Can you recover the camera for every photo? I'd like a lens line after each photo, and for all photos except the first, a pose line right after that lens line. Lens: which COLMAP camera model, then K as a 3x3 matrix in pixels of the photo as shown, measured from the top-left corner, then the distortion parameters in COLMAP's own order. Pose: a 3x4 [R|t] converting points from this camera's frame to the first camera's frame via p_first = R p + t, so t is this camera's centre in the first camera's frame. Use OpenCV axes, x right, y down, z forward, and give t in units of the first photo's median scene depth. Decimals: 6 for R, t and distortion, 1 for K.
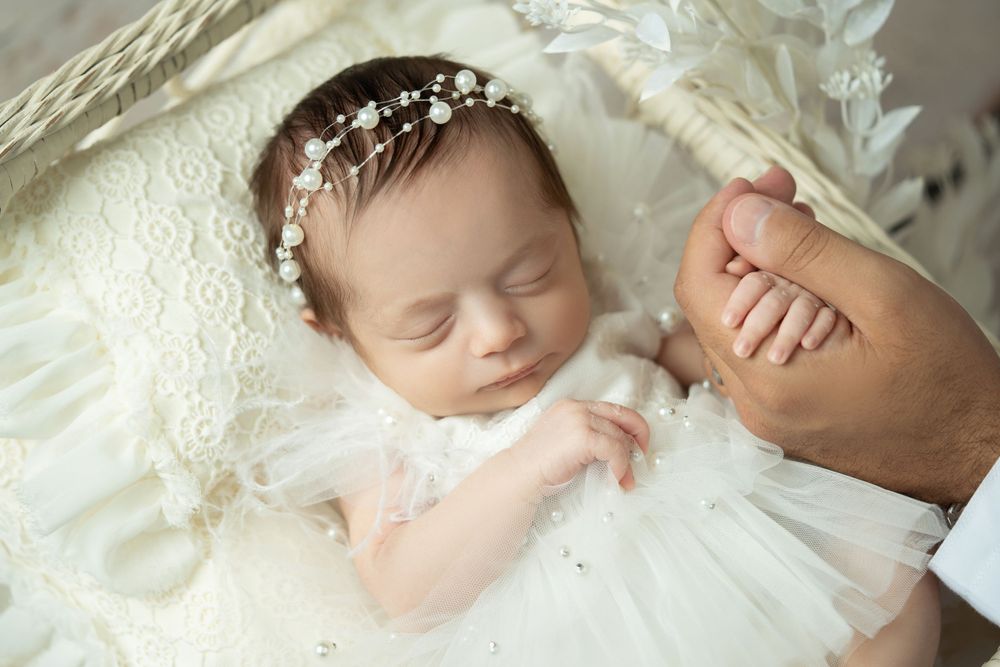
lens RADIAL K [[3021.8, 0, 500.0], [0, 3021.8, 333.5], [0, 0, 1]] dist [-0.129225, -0.370195]
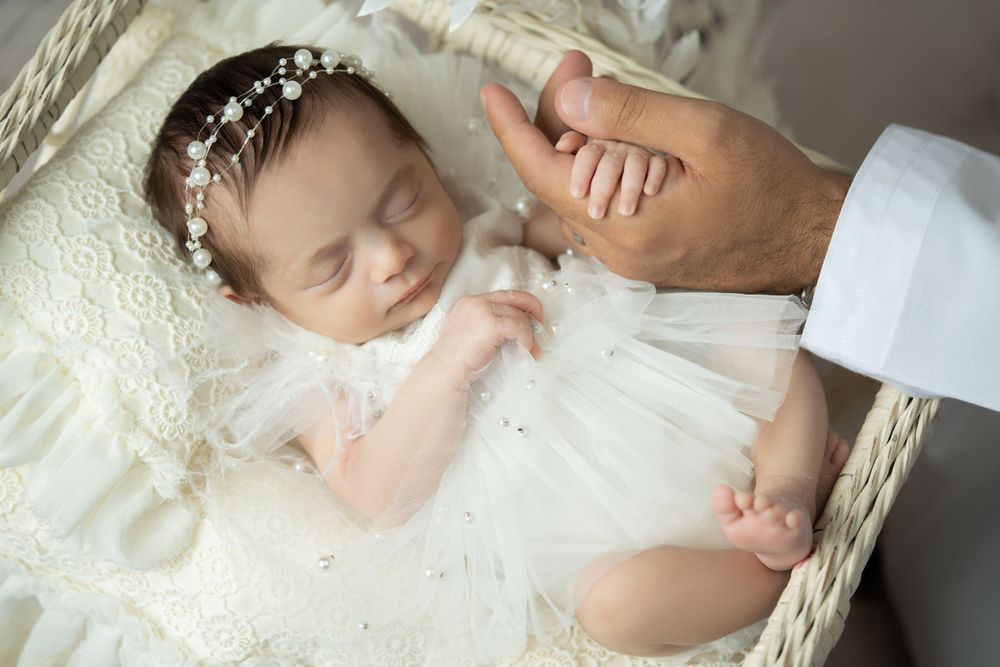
lens RADIAL K [[3021.8, 0, 500.0], [0, 3021.8, 333.5], [0, 0, 1]] dist [-0.129225, -0.370195]
pose [[0.955281, -0.285248, 0.077924, -0.058682], [0.283931, 0.958444, 0.027724, 0.006997], [-0.082594, -0.004359, 0.996574, -0.159978]]
